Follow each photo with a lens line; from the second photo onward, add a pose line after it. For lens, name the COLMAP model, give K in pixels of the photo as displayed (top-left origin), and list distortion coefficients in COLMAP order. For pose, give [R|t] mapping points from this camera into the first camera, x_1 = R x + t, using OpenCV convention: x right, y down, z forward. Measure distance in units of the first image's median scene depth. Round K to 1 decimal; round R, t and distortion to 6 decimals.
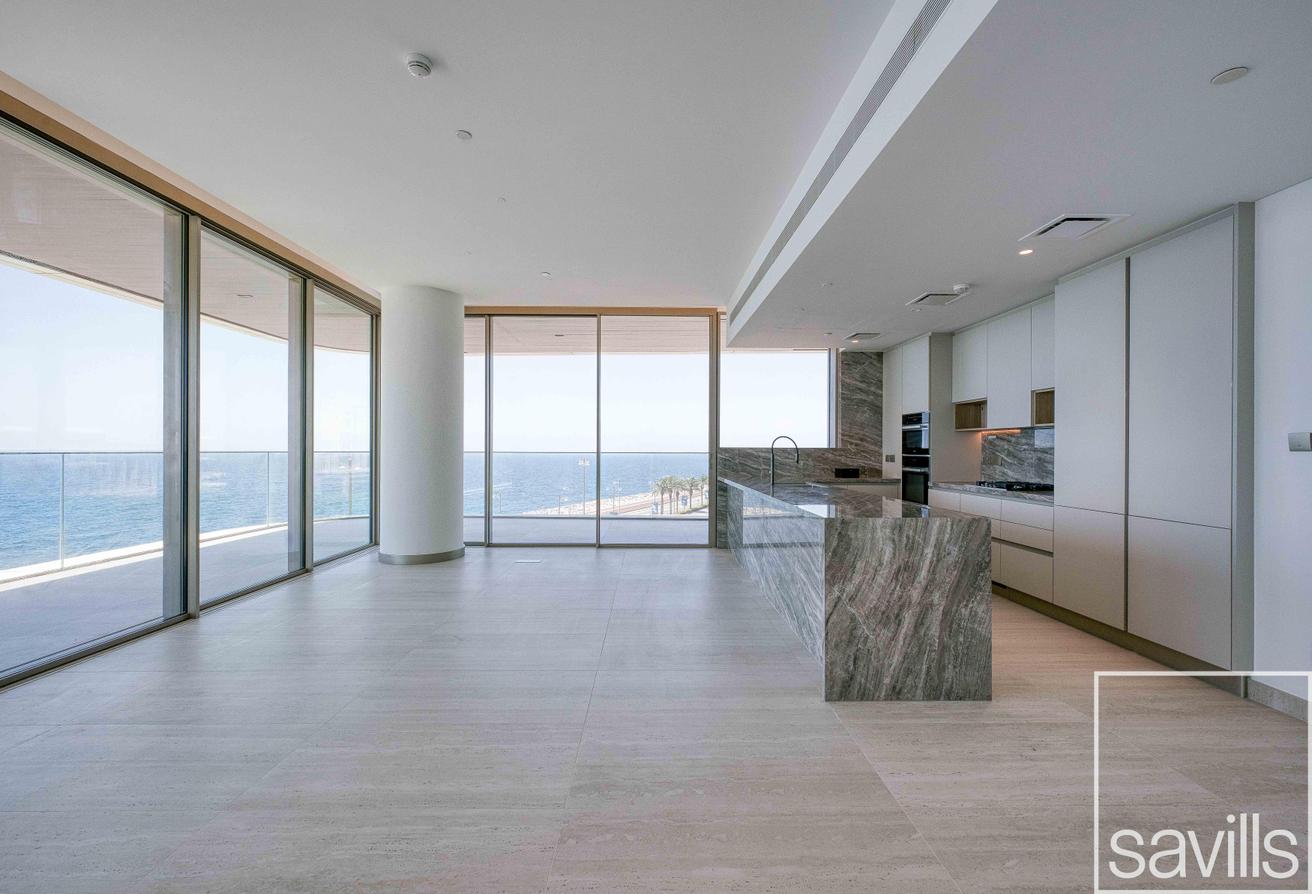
lens RADIAL K [[542.1, 0, 656.0], [0, 542.1, 447.0], [0, 0, 1]] dist [-0.000844, -0.000027]
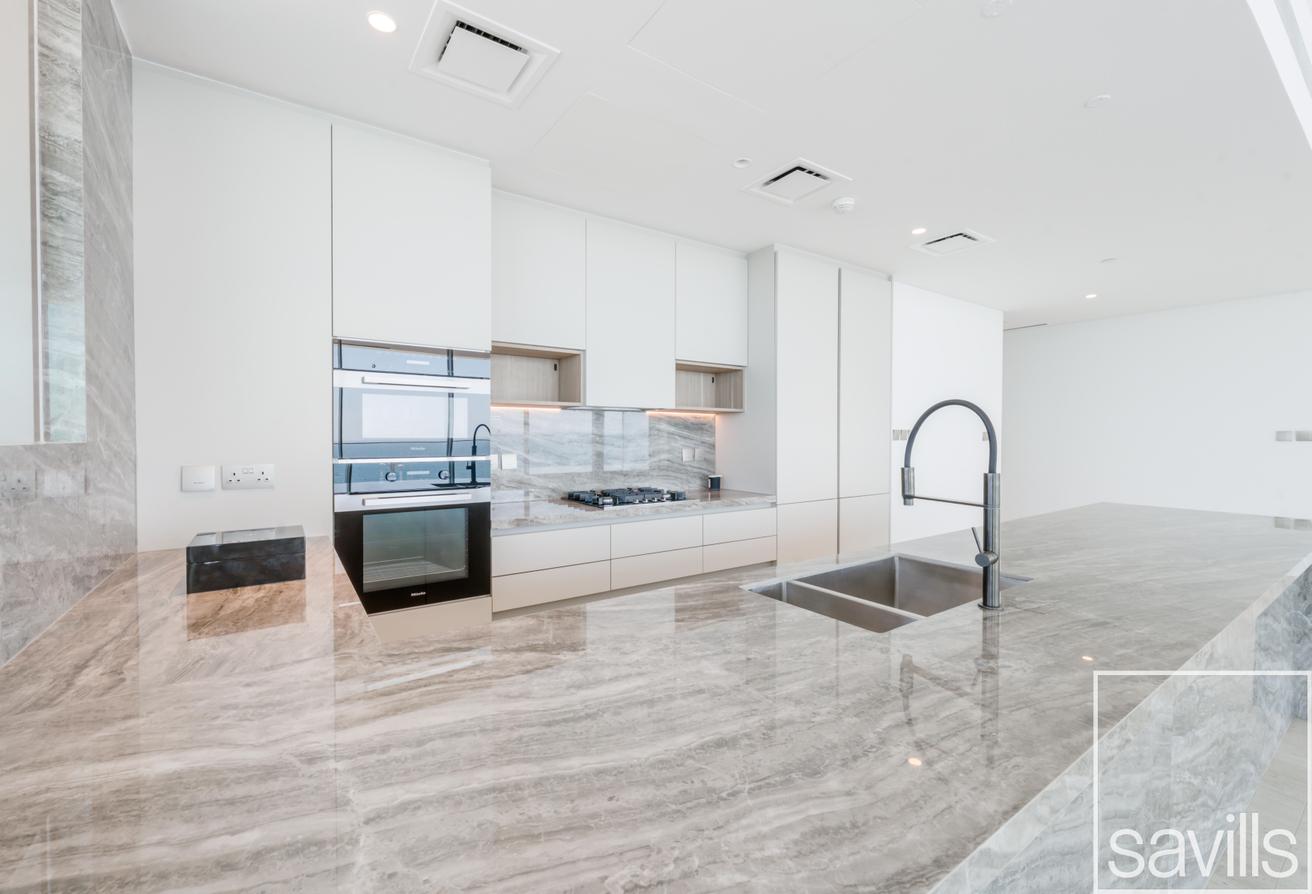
lens RADIAL K [[542.1, 0, 656.0], [0, 542.1, 447.0], [0, 0, 1]] dist [-0.000844, -0.000027]
pose [[-0.561670, -0.022951, 0.827043, 0.115523], [-0.006642, 0.999708, 0.023232, -0.003786], [-0.827335, 0.007556, -0.561658, 1.471677]]
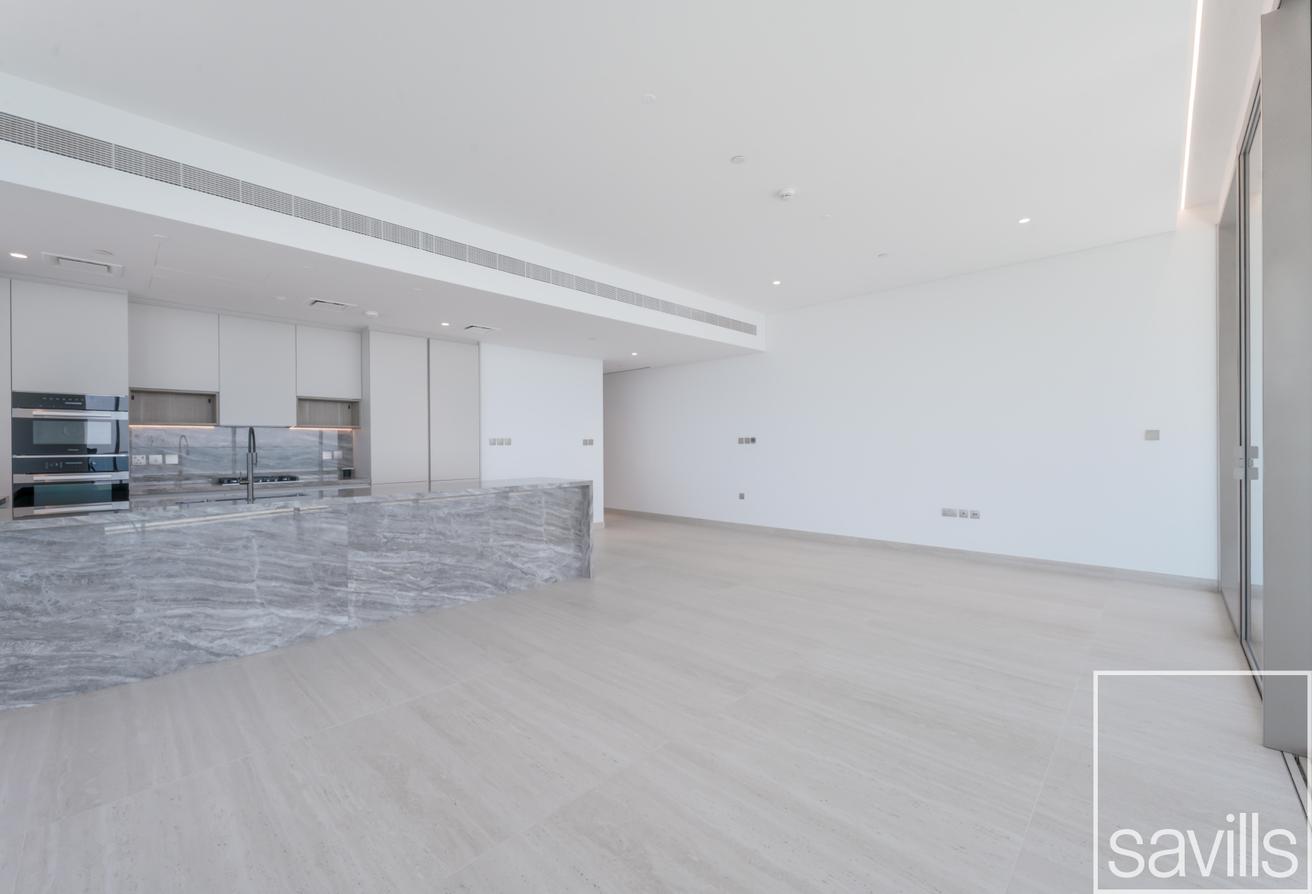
lens RADIAL K [[523.4, 0, 655.0], [0, 523.4, 444.2], [0, 0, 1]] dist [-0.001138, -0.000095]
pose [[-0.708902, 0.003250, 0.705299, -0.678926], [0.001291, 0.999994, -0.003311, 0.005934], [-0.705305, -0.001437, -0.708902, 1.292106]]
